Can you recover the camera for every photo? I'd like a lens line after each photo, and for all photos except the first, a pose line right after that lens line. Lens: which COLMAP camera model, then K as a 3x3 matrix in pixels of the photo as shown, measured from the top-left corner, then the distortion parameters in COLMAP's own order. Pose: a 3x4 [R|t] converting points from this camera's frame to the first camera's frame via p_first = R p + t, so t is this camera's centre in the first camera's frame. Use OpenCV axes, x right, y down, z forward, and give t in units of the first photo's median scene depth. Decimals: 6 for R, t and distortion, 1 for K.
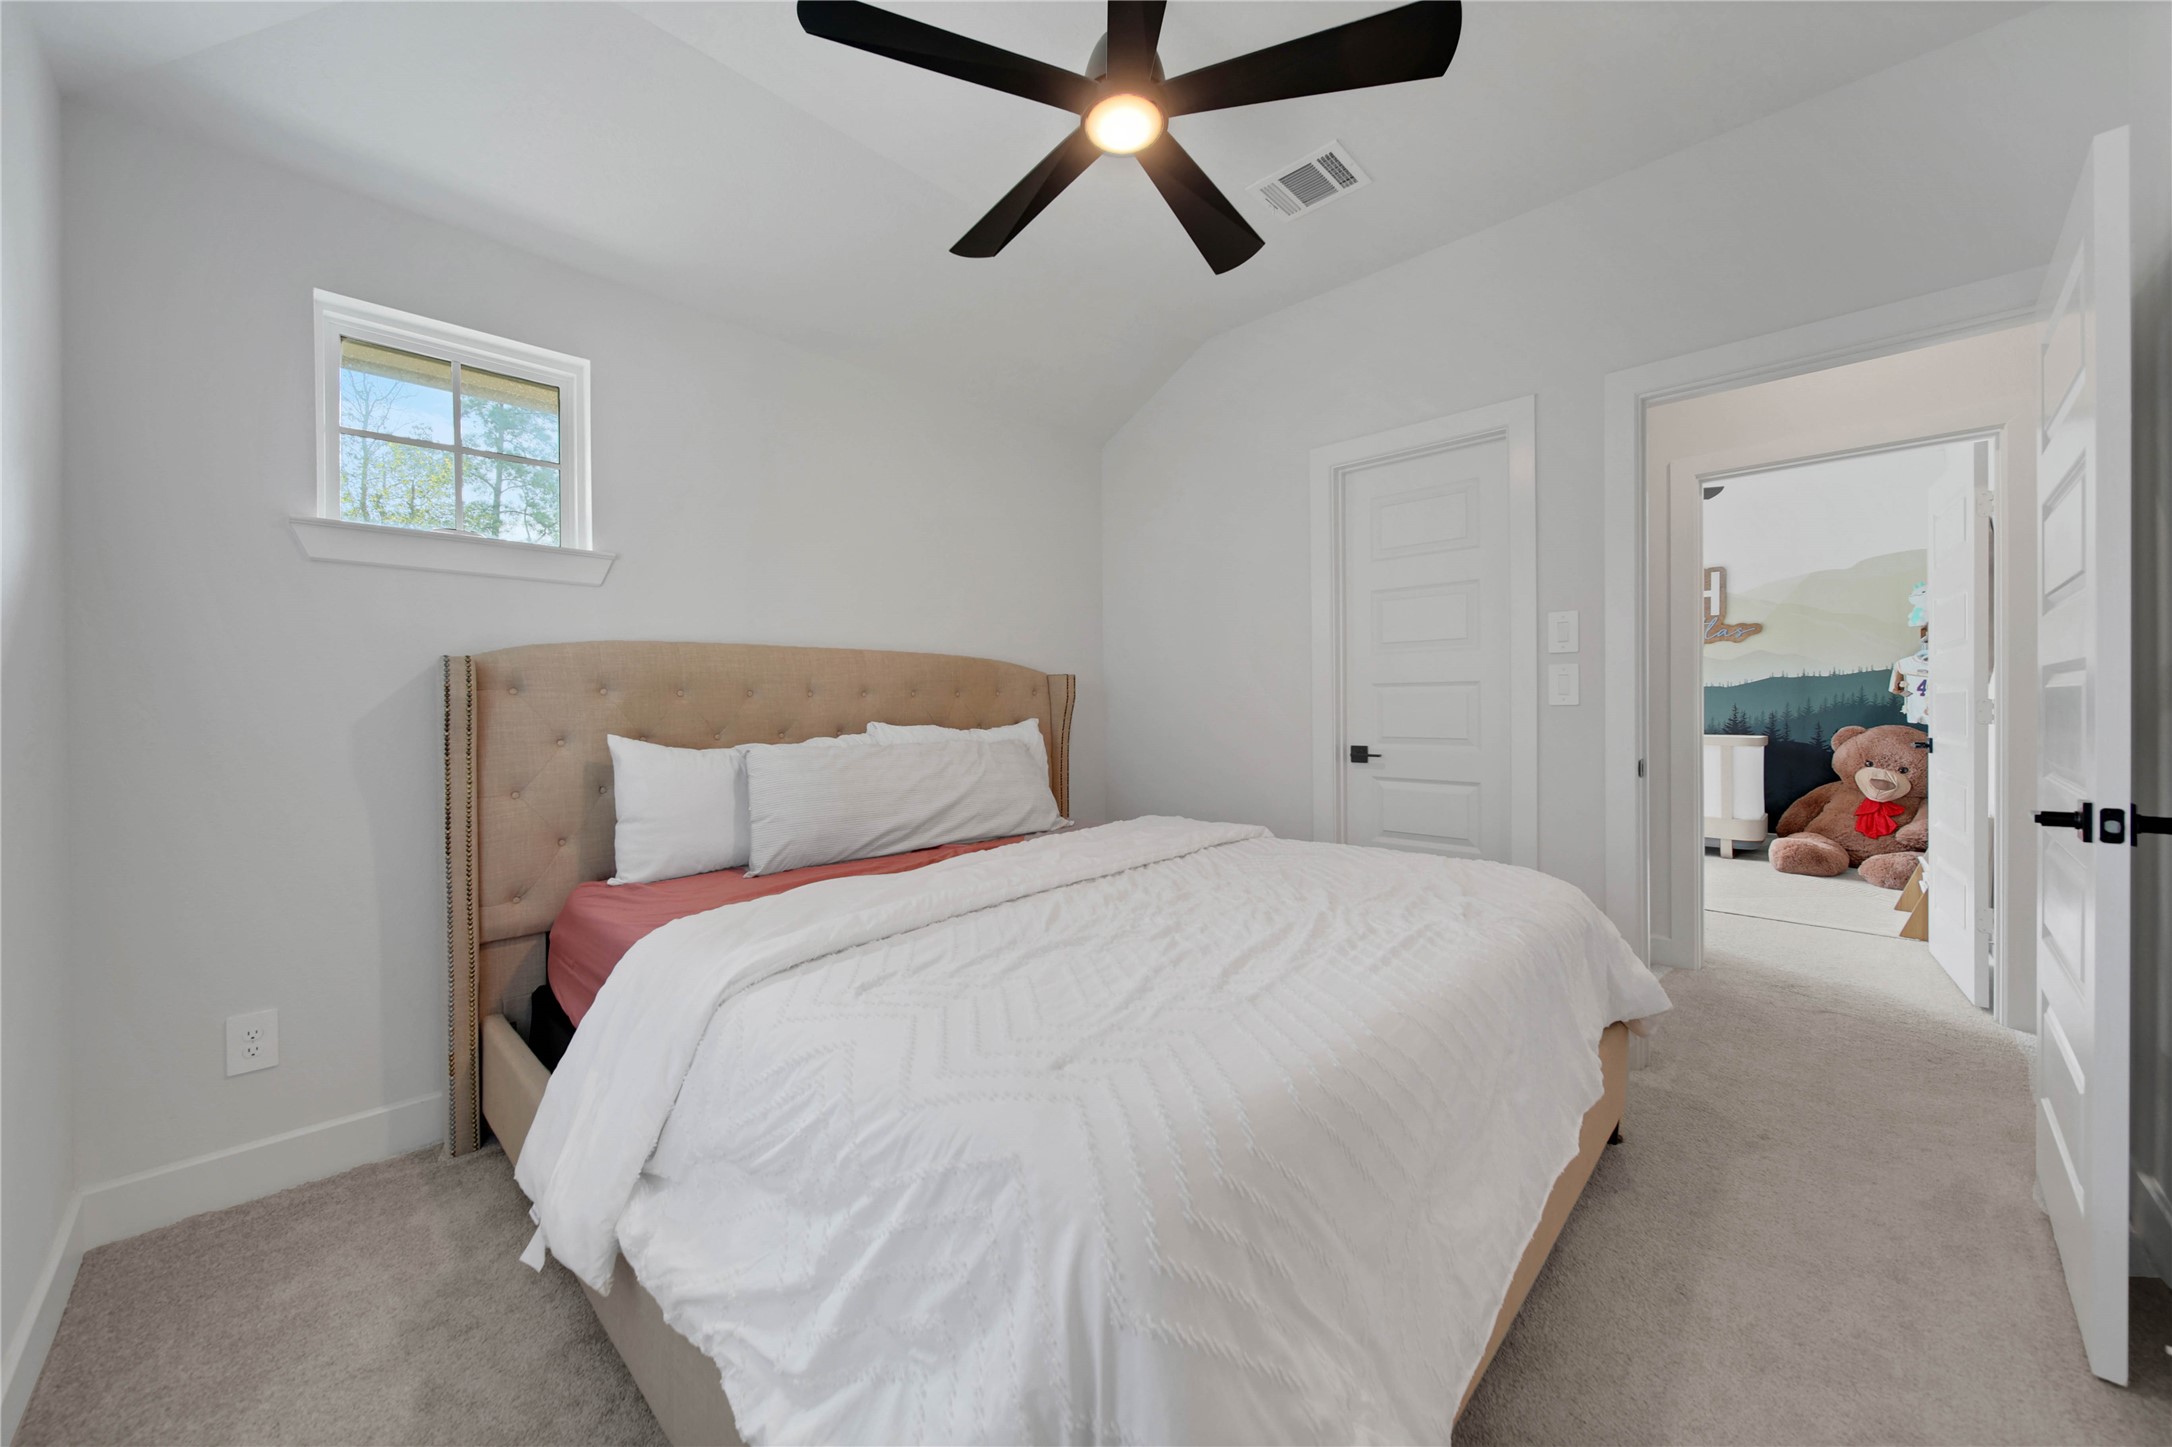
lens RADIAL K [[781.1, 0, 1079.6], [0, 781.1, 710.6], [0, 0, 1]] dist [-0.001796, -0.000154]
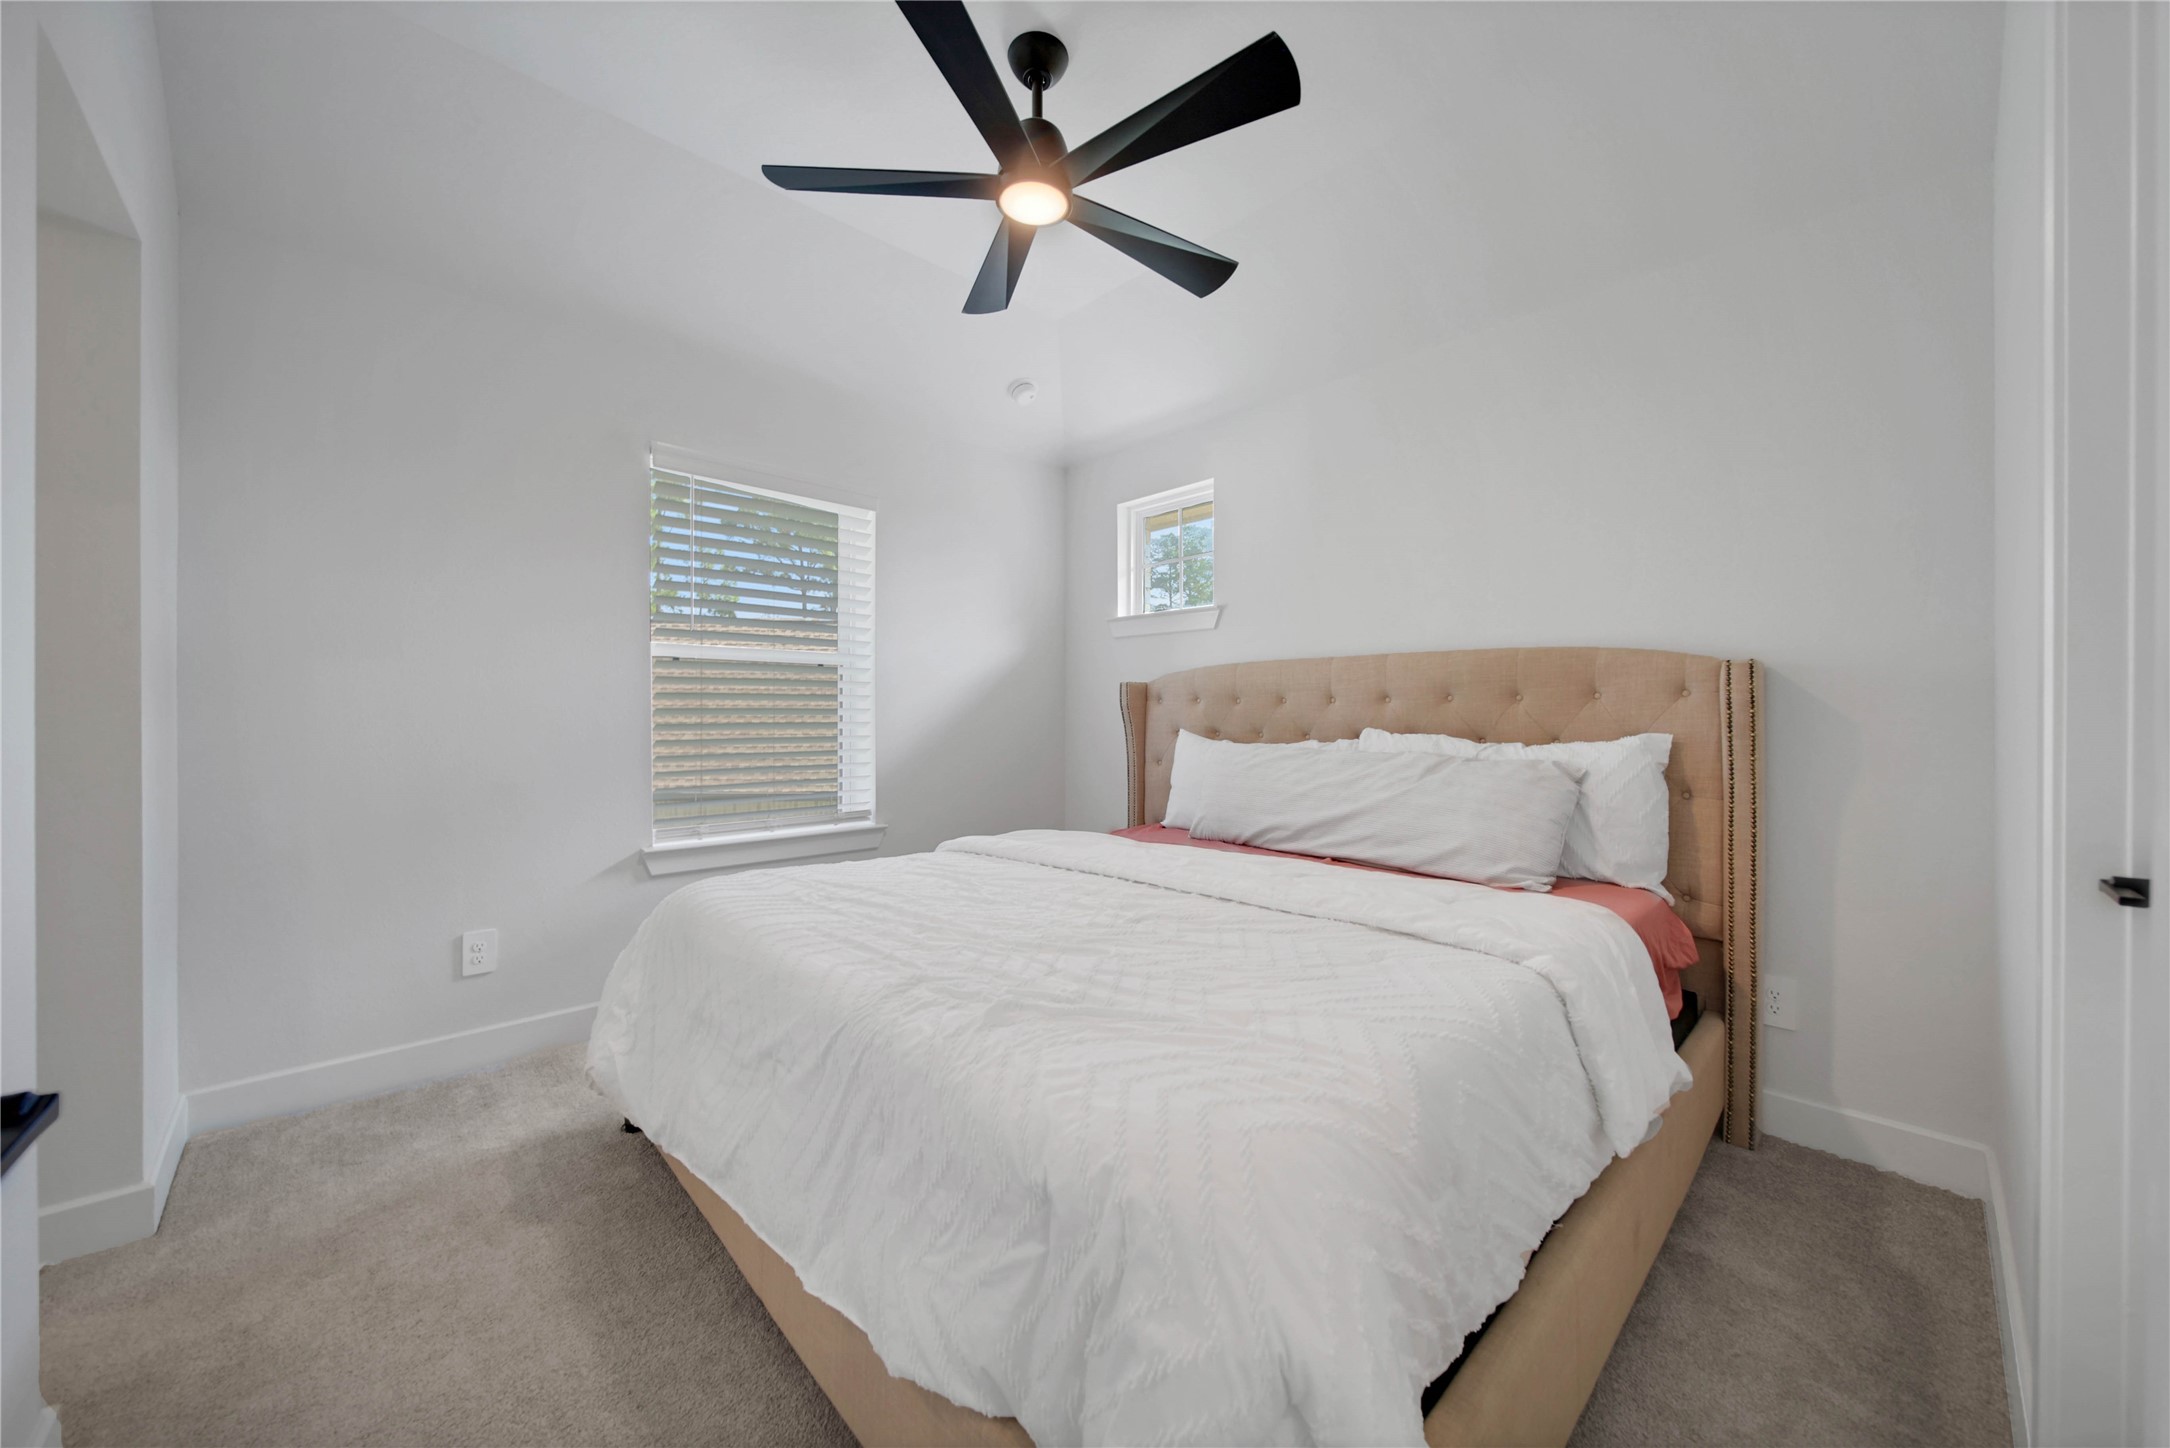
lens RADIAL K [[782.8, 0, 1072.5], [0, 782.8, 707.2], [0, 0, 1]] dist [-0.001850, -0.000247]
pose [[-0.038101, -0.003035, -0.999269, 0.832533], [-0.011279, 0.999933, -0.002607, -0.005899], [0.999210, 0.011172, -0.038133, 0.763352]]
